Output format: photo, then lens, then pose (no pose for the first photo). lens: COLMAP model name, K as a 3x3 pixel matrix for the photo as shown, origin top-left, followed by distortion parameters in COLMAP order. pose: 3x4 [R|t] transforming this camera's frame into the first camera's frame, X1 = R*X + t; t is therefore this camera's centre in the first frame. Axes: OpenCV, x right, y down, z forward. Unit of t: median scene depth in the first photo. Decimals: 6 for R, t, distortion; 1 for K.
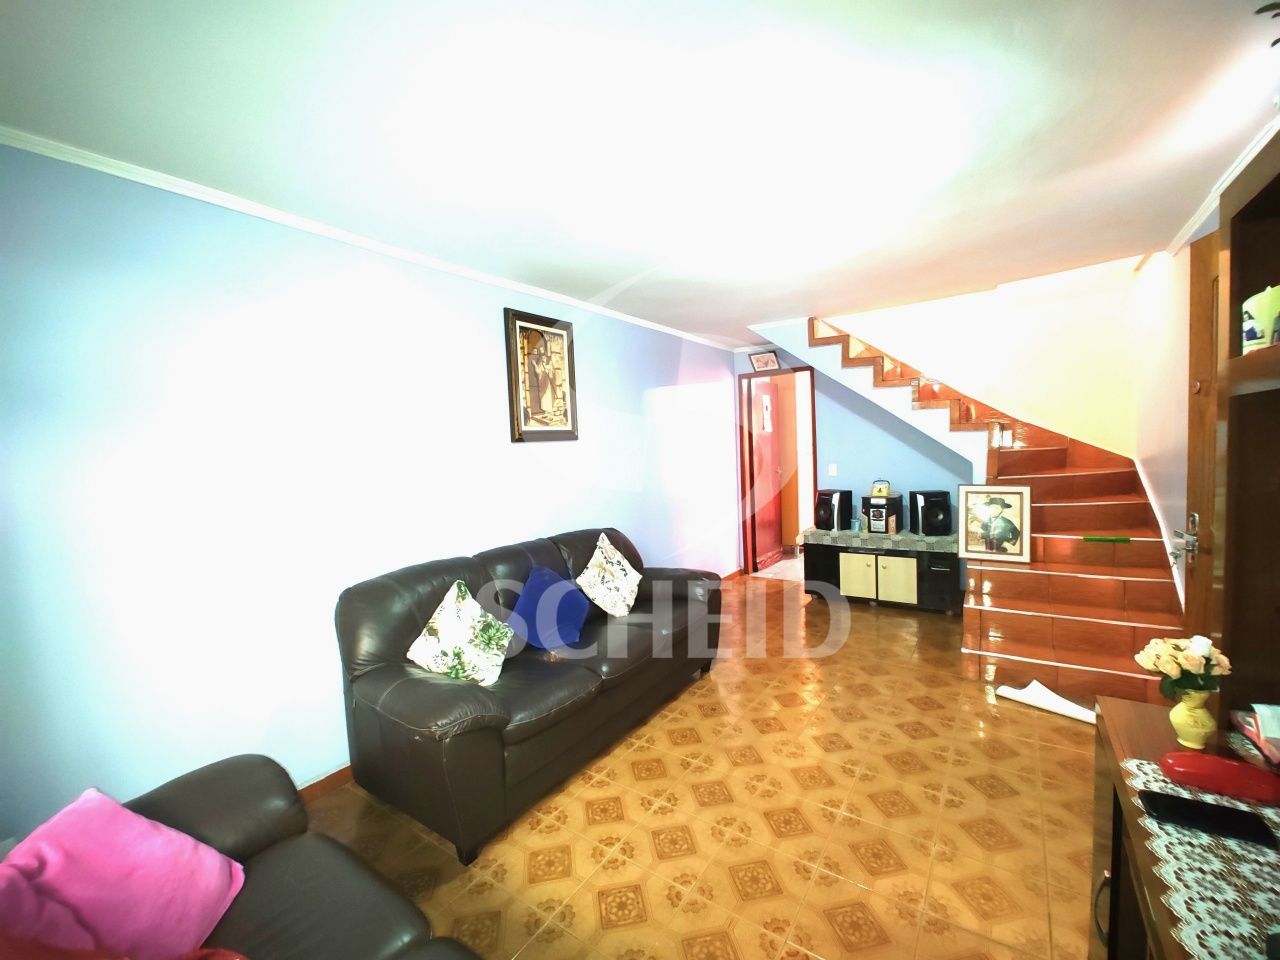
lens RADIAL K [[530.7, 0, 636.4], [0, 530.7, 479.3], [0, 0, 1]] dist [-0.001495, 0.000405]
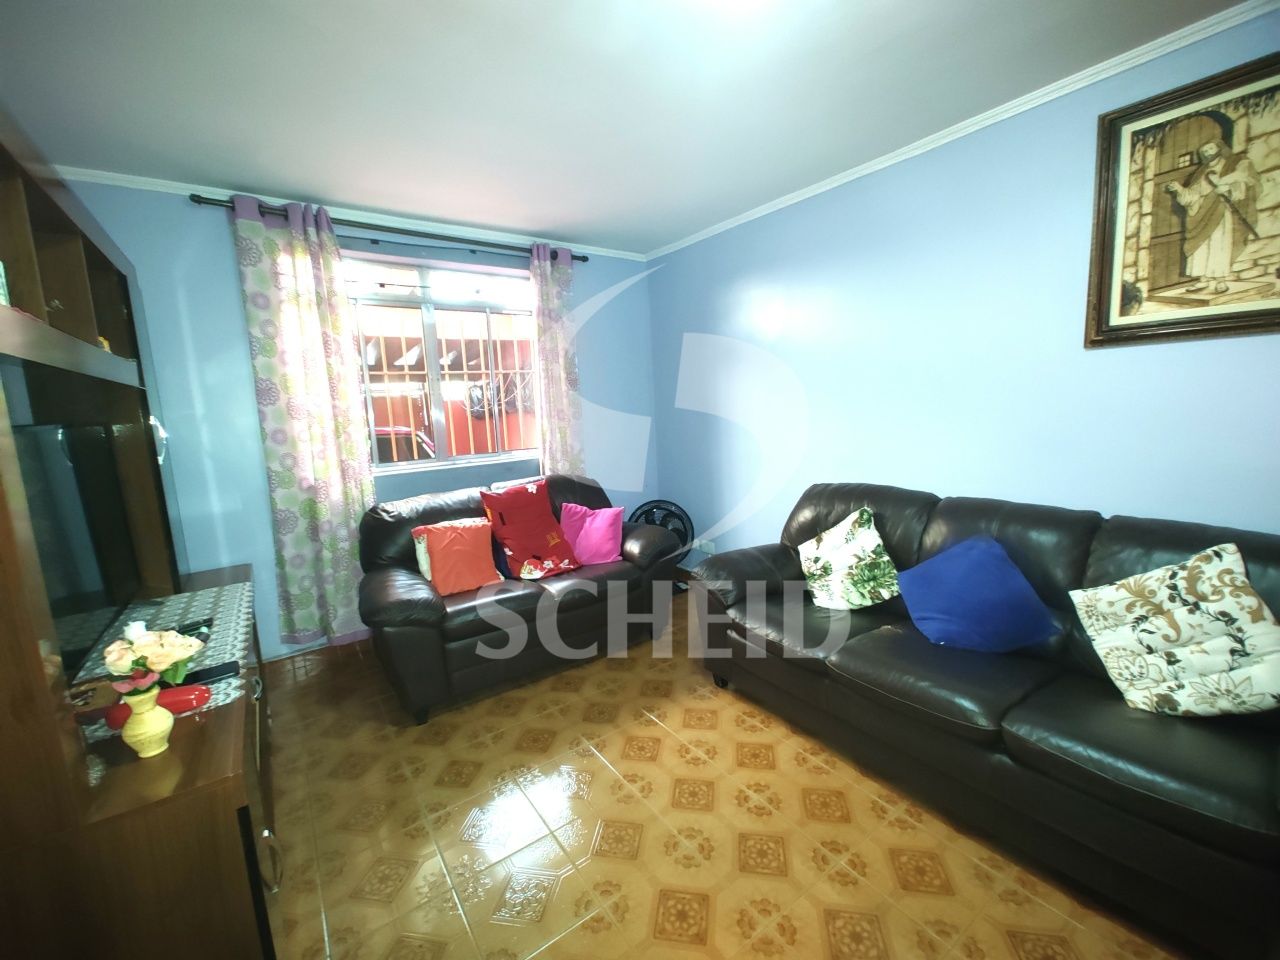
lens RADIAL K [[526.4, 0, 640.9], [0, 526.4, 477.8], [0, 0, 1]] dist [0.002217, -0.007688]
pose [[-0.338472, 0.194330, -0.920691, 0.526427], [0.002683, 0.978638, 0.205574, -0.048022], [0.940973, 0.067111, -0.331763, 0.715901]]
